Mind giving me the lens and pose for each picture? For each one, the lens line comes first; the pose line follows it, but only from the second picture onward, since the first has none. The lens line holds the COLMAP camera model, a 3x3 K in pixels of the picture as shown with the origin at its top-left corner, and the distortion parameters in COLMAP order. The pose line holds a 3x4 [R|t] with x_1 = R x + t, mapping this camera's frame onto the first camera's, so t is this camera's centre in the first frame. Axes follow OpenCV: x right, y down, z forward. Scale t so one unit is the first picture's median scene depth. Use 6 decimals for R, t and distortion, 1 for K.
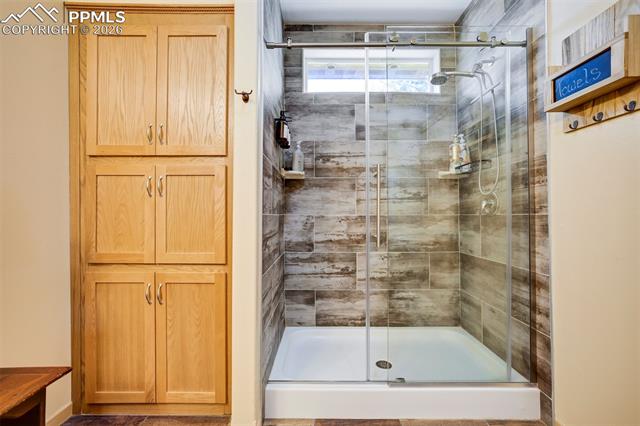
lens RADIAL K [[272.7, 0, 320.4], [0, 272.7, 210.9], [0, 0, 1]] dist [-0.034381, 0.014344]
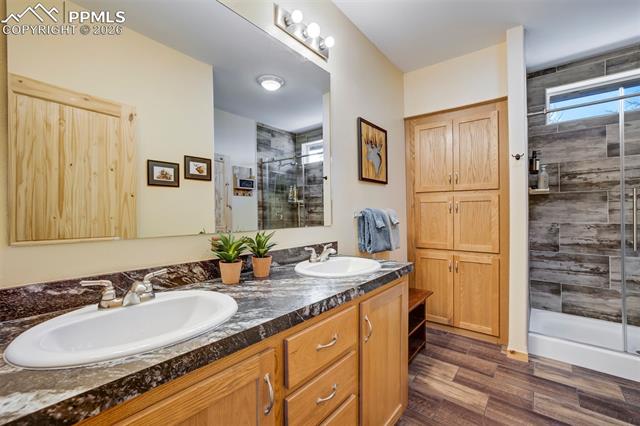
lens RADIAL K [[272.7, 0, 320.4], [0, 272.7, 210.9], [0, 0, 1]] dist [-0.034381, 0.014344]
pose [[0.775867, -0.008017, -0.630845, -0.098707], [0.013267, 0.999905, 0.003610, -0.056416], [0.630757, -0.011170, 0.775900, -0.629941]]
